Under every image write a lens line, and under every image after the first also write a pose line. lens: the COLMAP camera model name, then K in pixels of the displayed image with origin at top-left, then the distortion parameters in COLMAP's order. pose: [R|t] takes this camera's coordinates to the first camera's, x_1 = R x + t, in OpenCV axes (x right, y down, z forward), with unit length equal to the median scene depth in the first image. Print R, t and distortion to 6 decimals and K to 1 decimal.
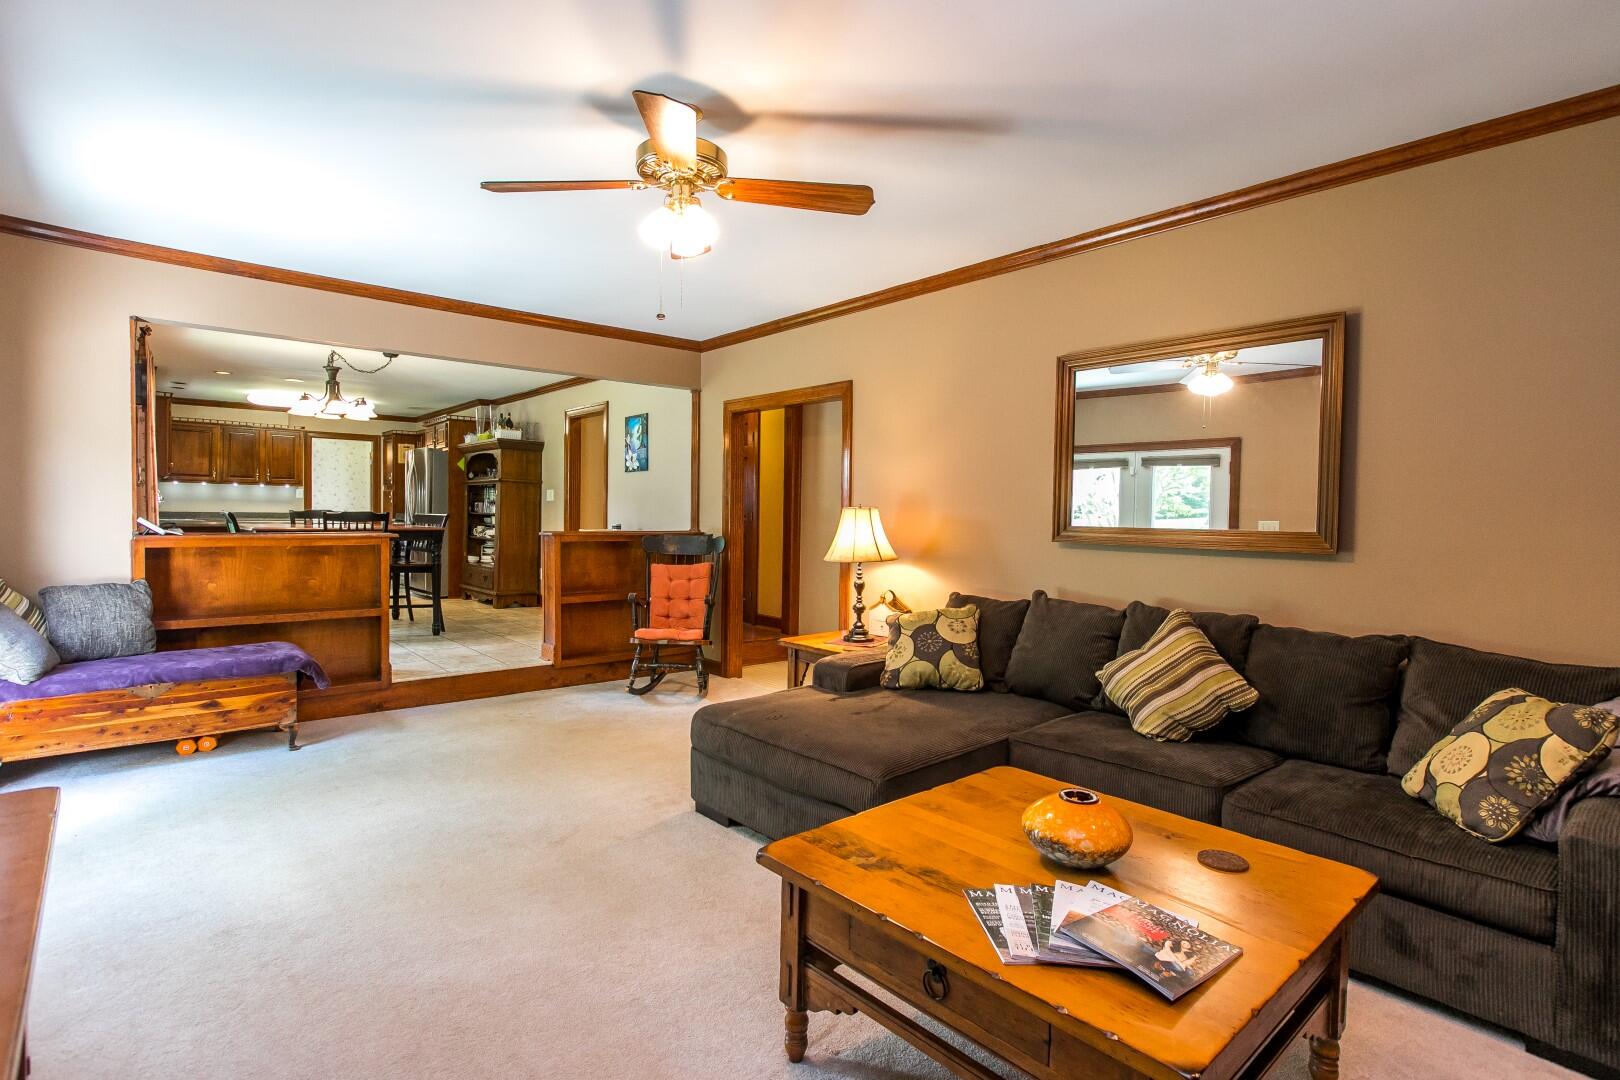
lens RADIAL K [[801.1, 0, 807.4], [0, 801.1, 537.0], [0, 0, 1]] dist [0.001755, 0.000129]
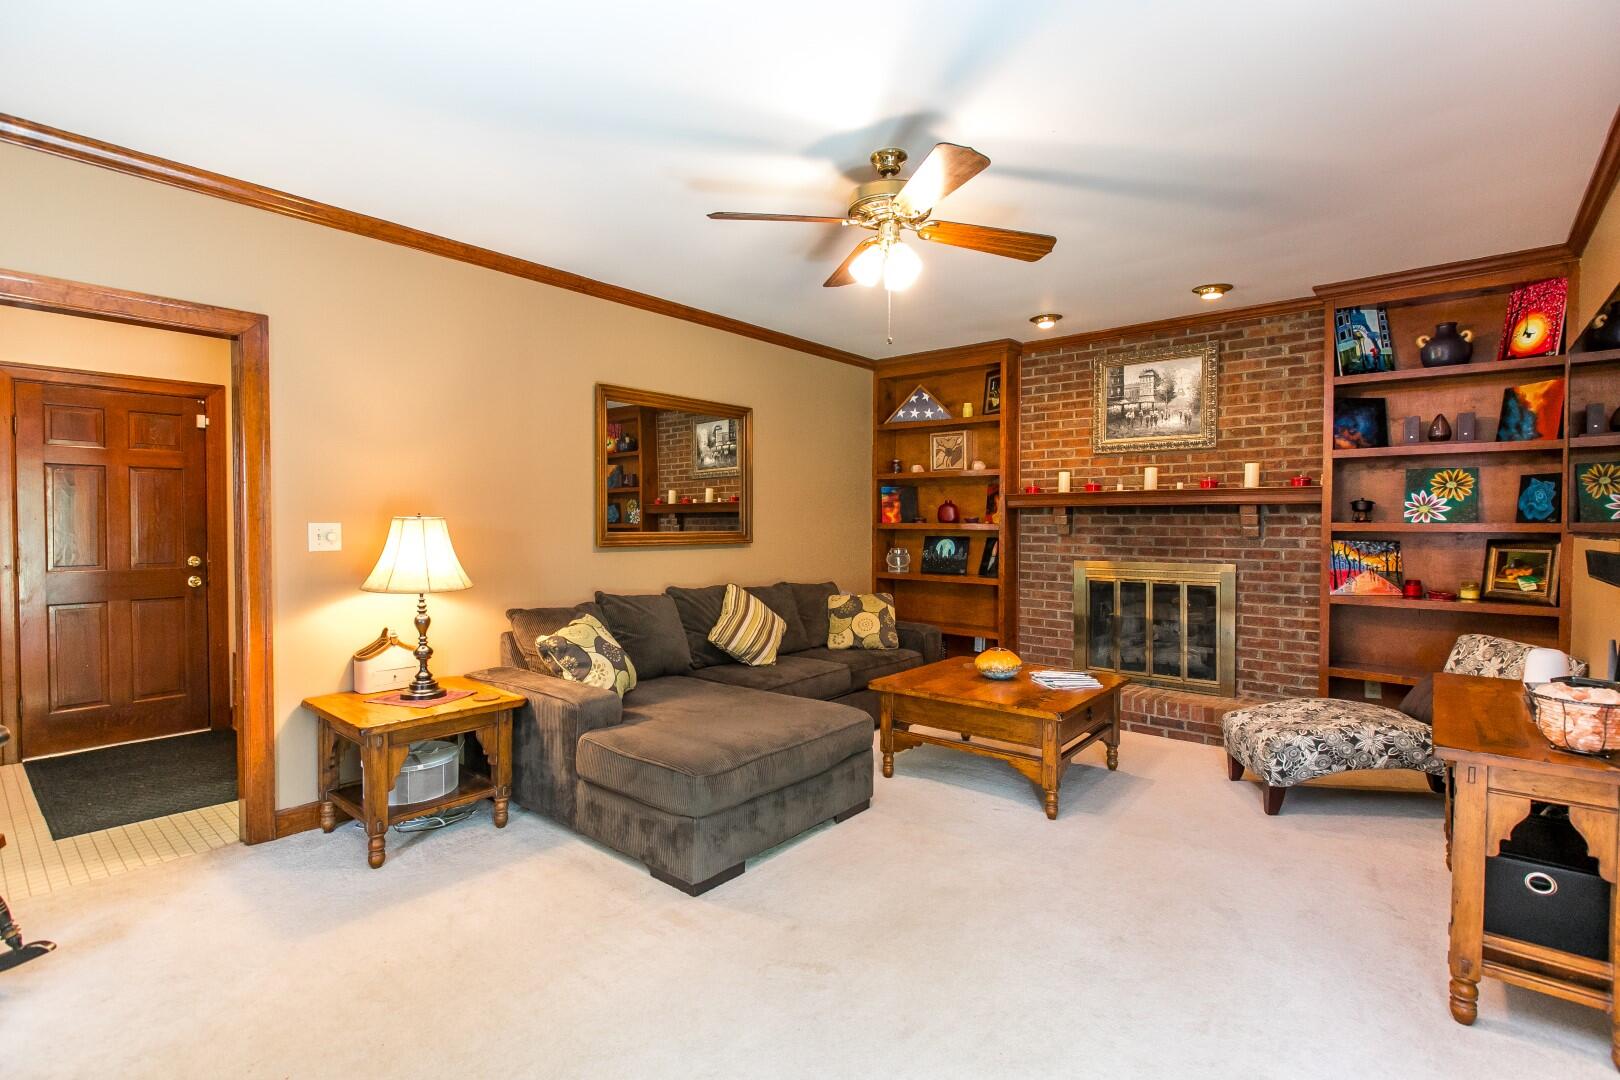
lens RADIAL K [[762.9, 0, 806.4], [0, 762.9, 535.0], [0, 0, 1]] dist [0.002619, 0.000394]
pose [[-0.143092, -0.036808, 0.989025, -5.879822], [0.028215, 0.998750, 0.041252, -0.342168], [-0.989307, 0.033808, -0.141875, 6.404047]]
